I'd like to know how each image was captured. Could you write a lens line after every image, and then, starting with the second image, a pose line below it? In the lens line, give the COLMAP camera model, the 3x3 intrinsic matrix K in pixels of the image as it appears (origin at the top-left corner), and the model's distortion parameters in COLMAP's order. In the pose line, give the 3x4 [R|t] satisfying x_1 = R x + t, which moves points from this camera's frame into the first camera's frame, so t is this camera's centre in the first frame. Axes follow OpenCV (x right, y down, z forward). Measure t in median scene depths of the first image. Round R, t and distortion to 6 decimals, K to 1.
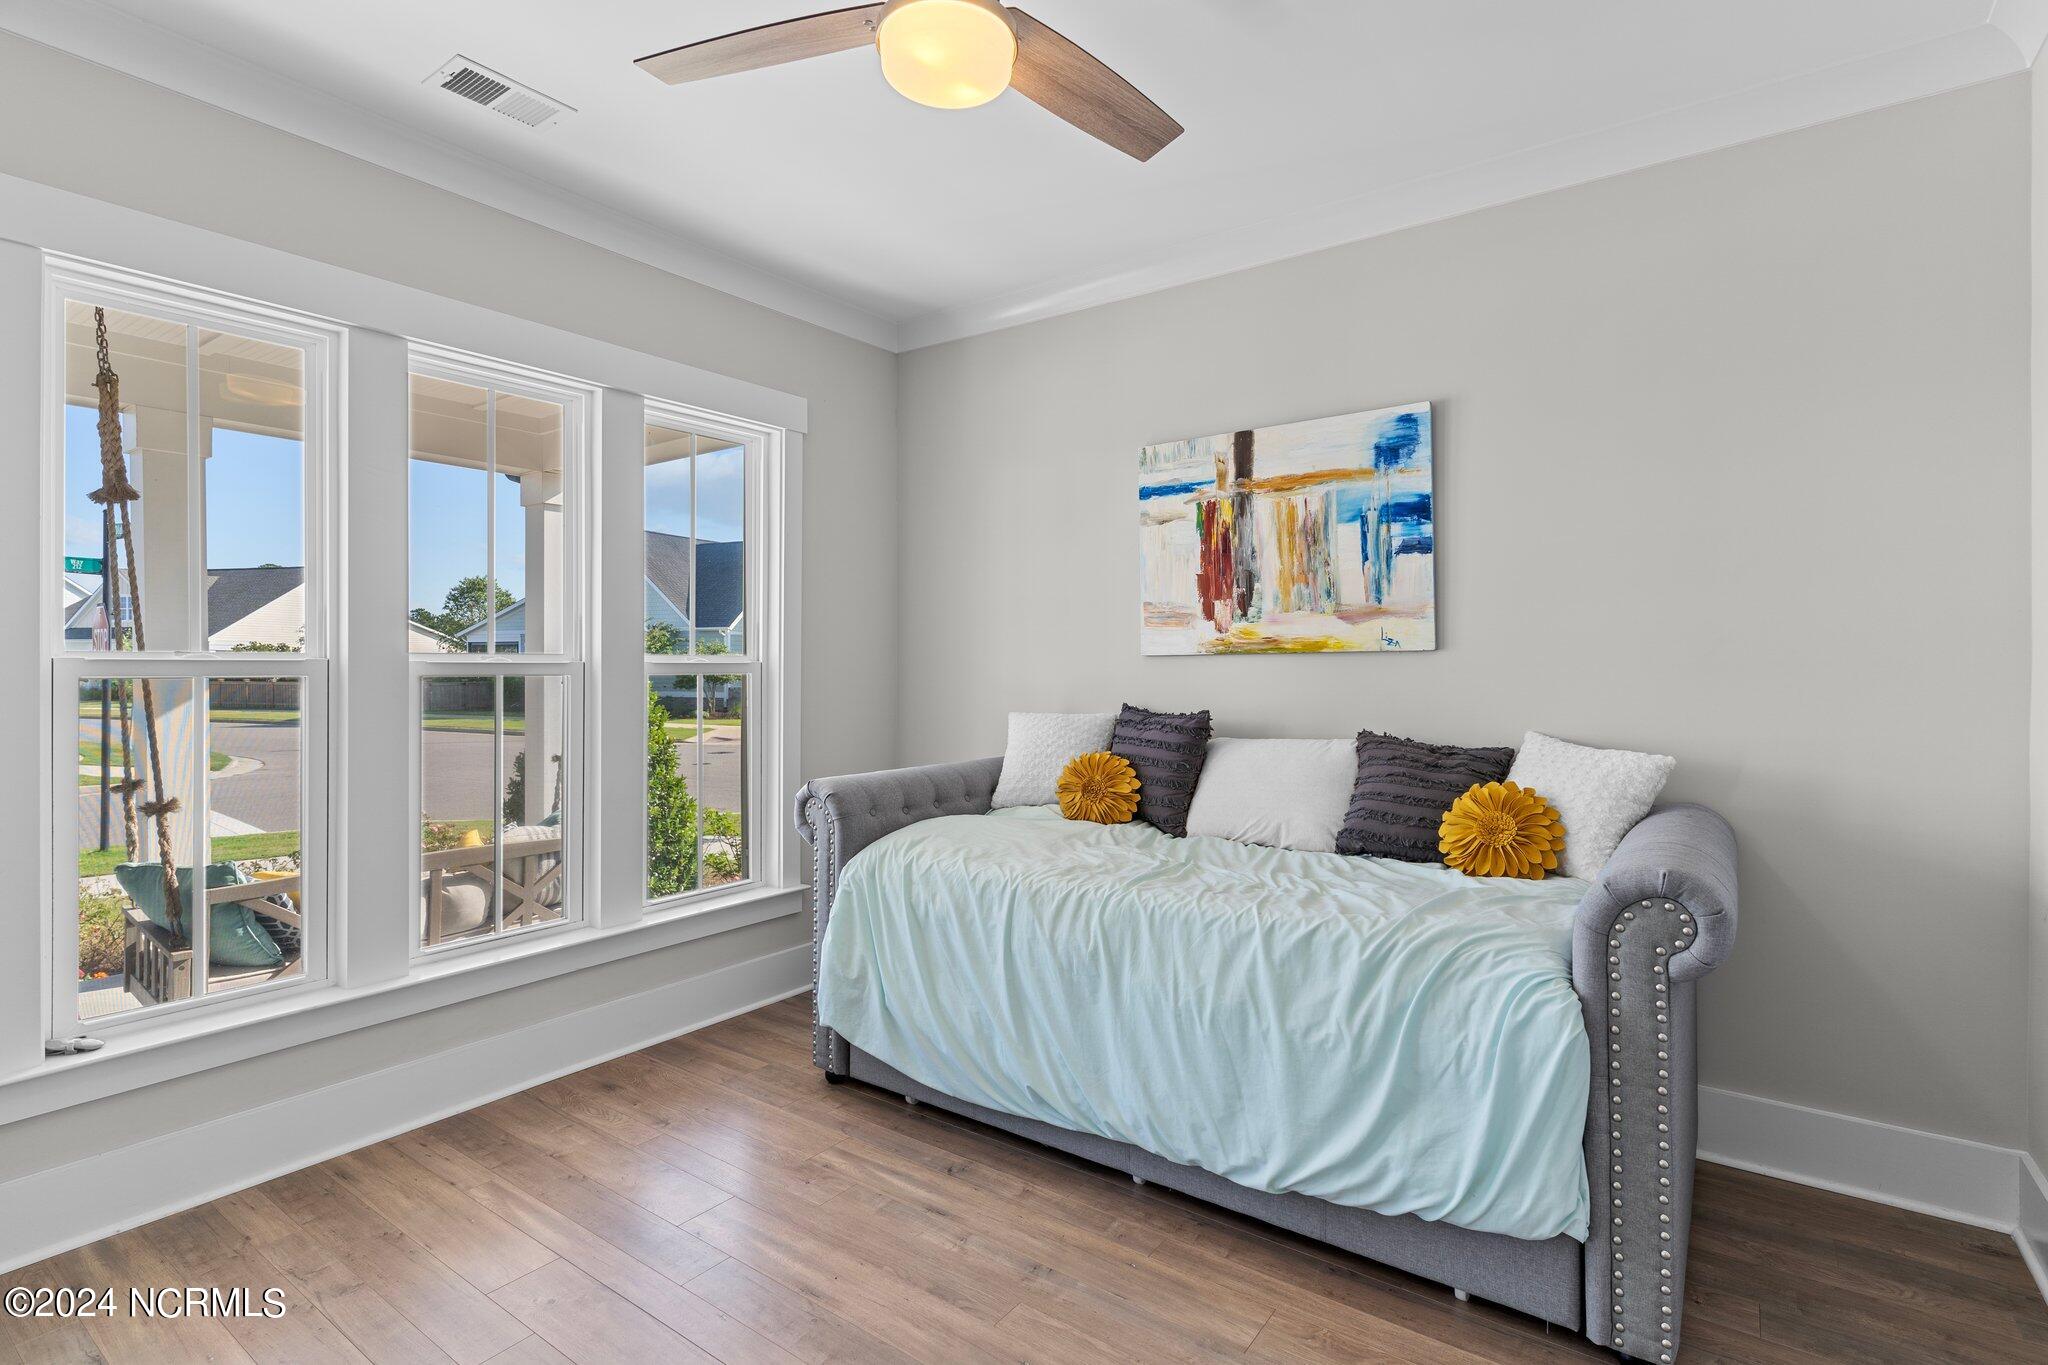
lens RADIAL K [[987.9, 0, 1025.6], [0, 987.9, 660.7], [0, 0, 1]] dist [0.001353, 0.000290]
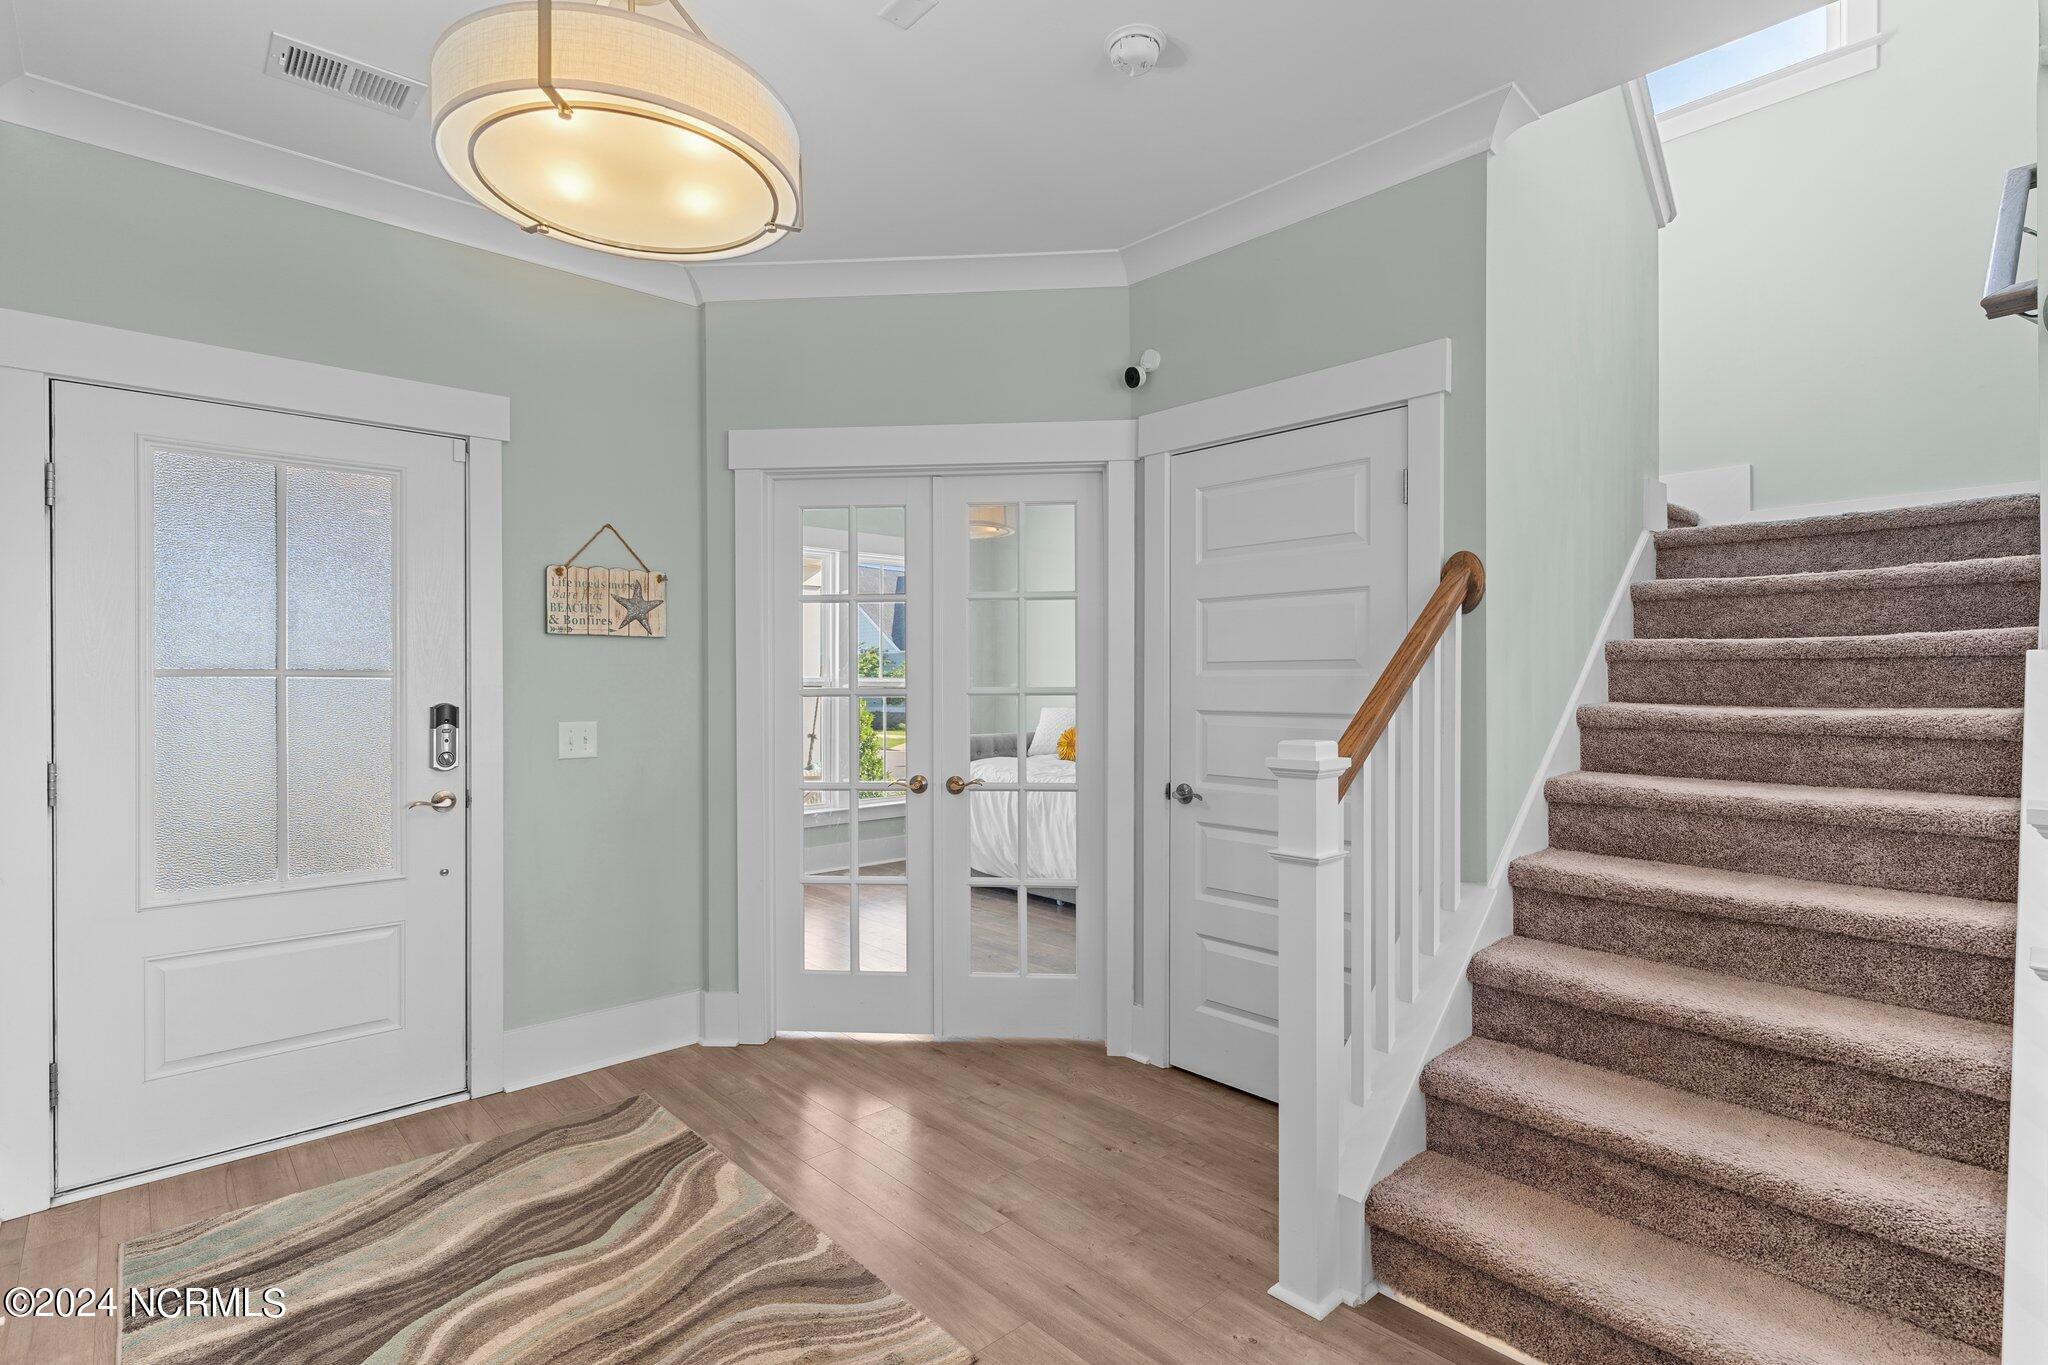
lens RADIAL K [[987.9, 0, 1025.6], [0, 987.9, 660.7], [0, 0, 1]] dist [0.001353, 0.000290]
pose [[0.980355, -0.007011, -0.197114, 0.374637], [0.002681, 0.999749, -0.022229, 0.005884], [0.197221, 0.021264, 0.980128, -0.977784]]
